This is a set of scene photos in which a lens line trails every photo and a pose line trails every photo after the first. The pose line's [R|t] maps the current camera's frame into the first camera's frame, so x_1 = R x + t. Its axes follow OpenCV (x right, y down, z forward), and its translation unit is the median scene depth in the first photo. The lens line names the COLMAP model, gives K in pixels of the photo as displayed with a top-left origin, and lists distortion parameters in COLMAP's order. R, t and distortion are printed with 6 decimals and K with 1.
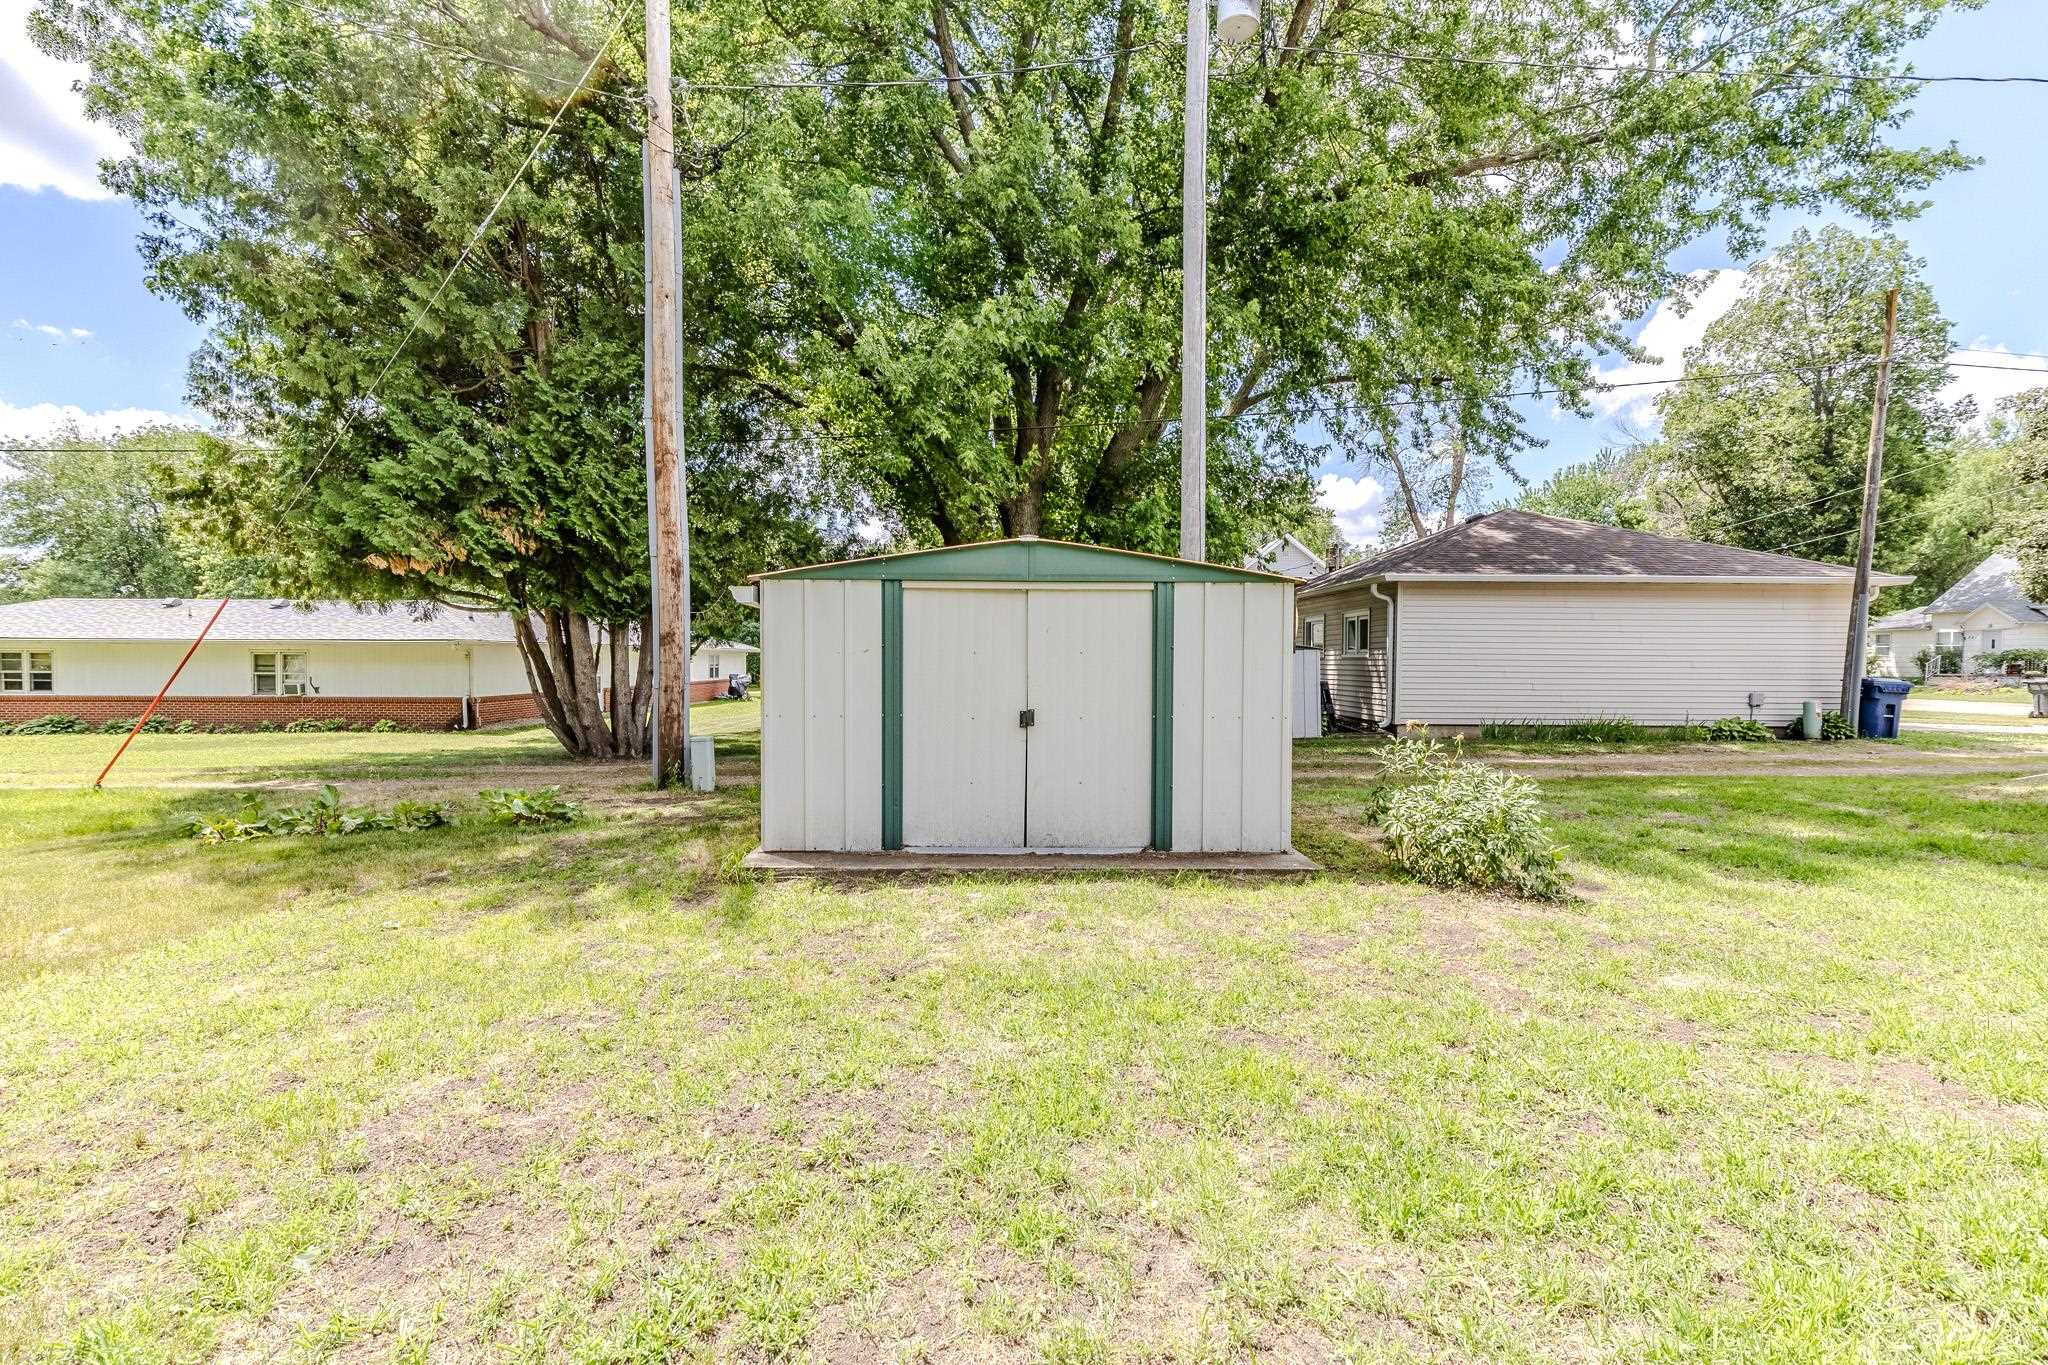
lens RADIAL K [[927.0, 0, 1024.0], [0, 927.0, 682.5], [0, 0, 1]] dist [0.001712, 0.000679]
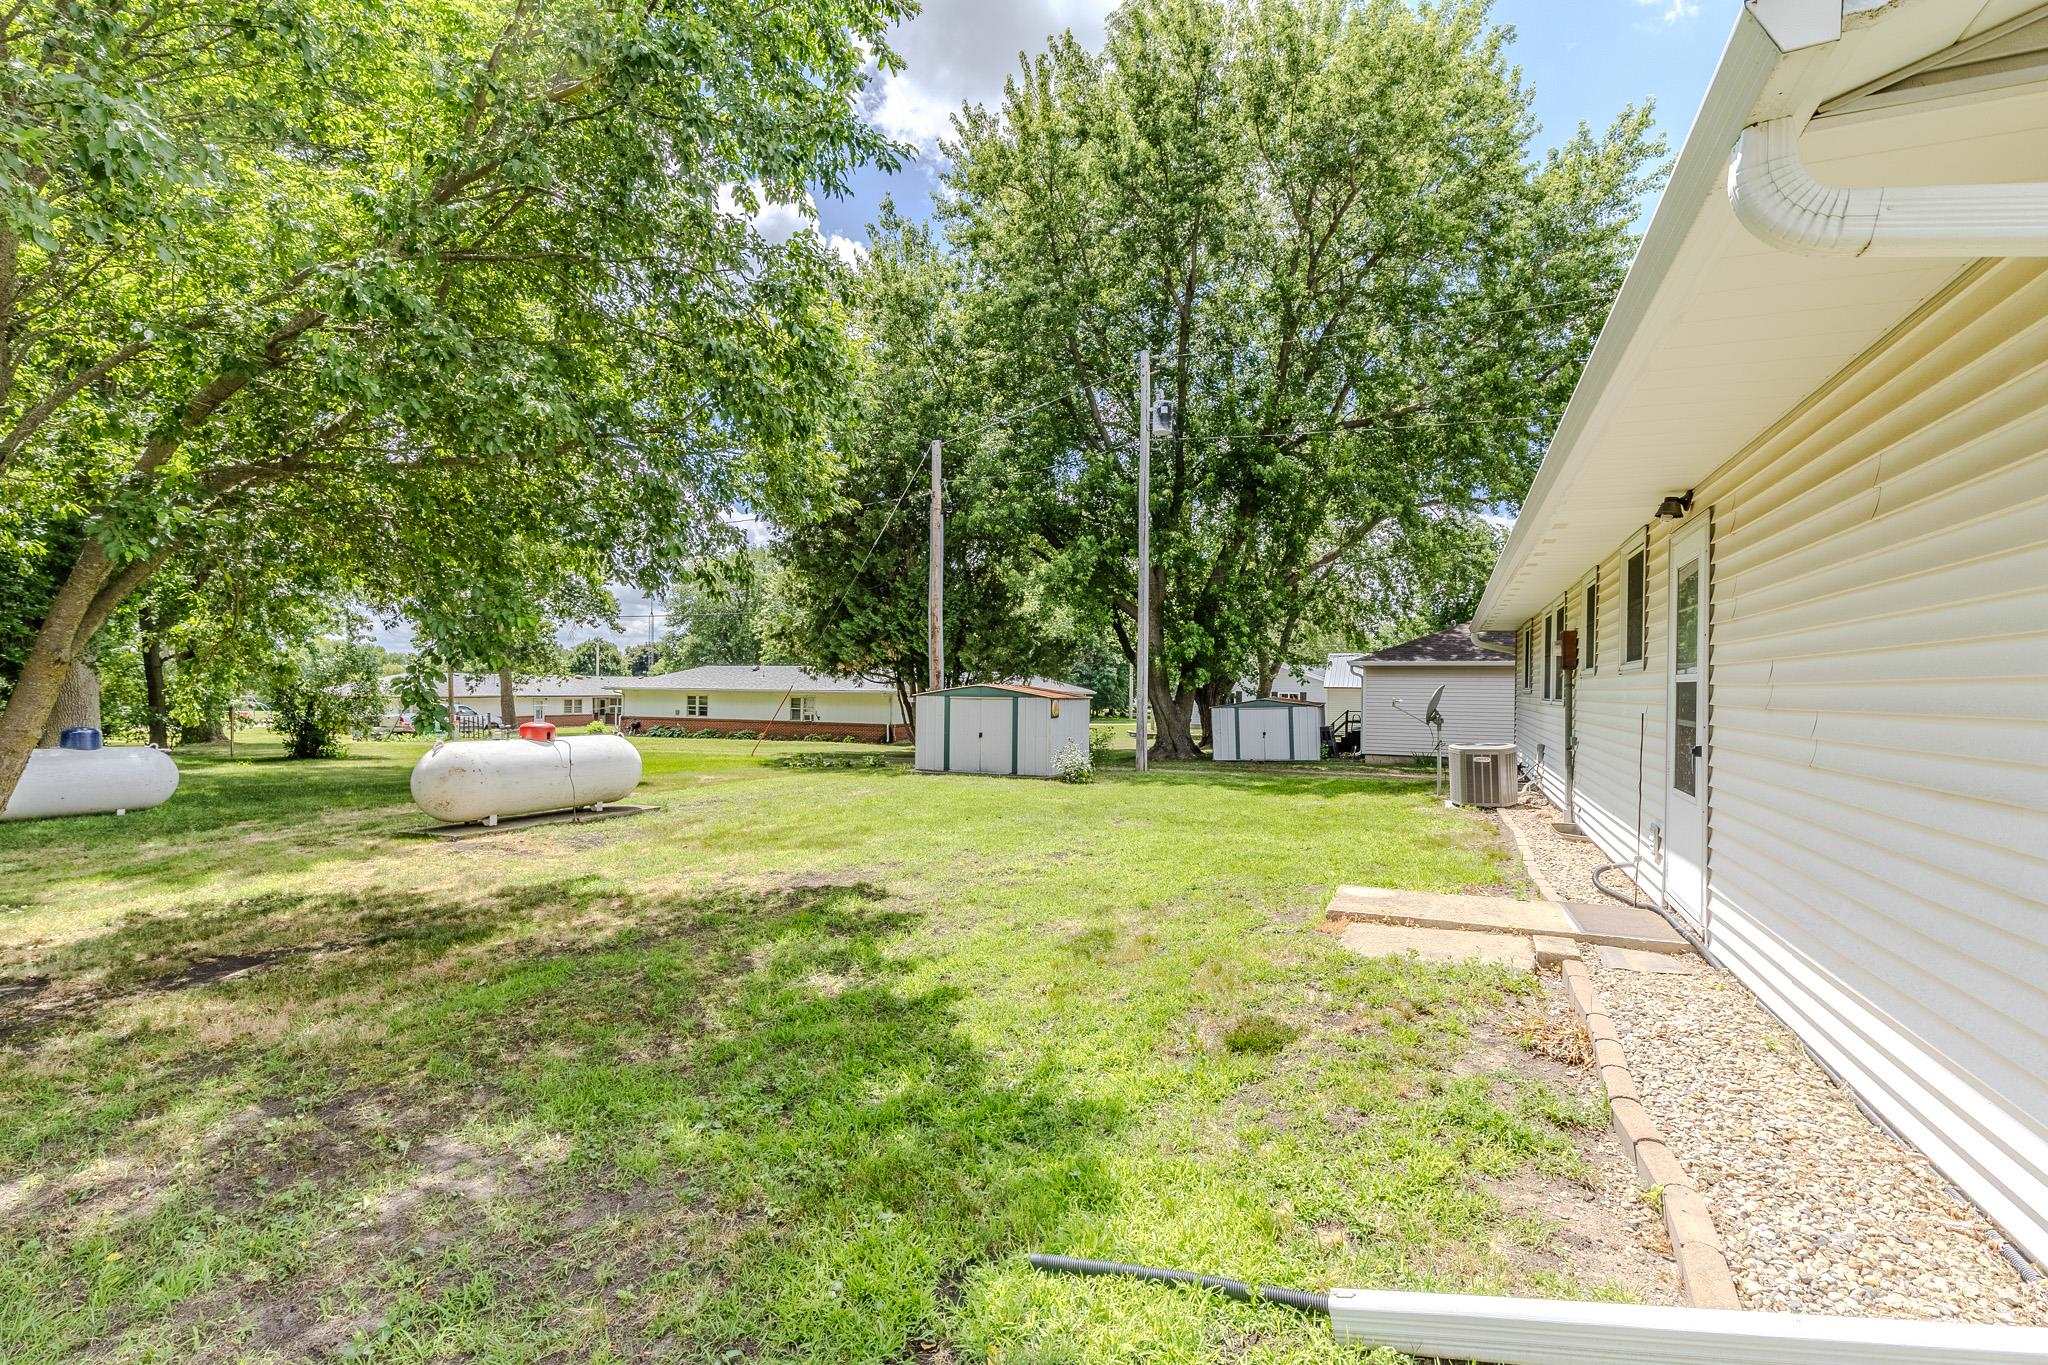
lens RADIAL K [[927.0, 0, 1024.0], [0, 927.0, 682.5], [0, 0, 1]] dist [0.001712, 0.000679]
pose [[0.906855, 0.005830, -0.421403, 0.679907], [-0.022580, 0.999140, -0.034769, -0.015435], [0.420838, 0.041046, 0.906207, -0.887872]]
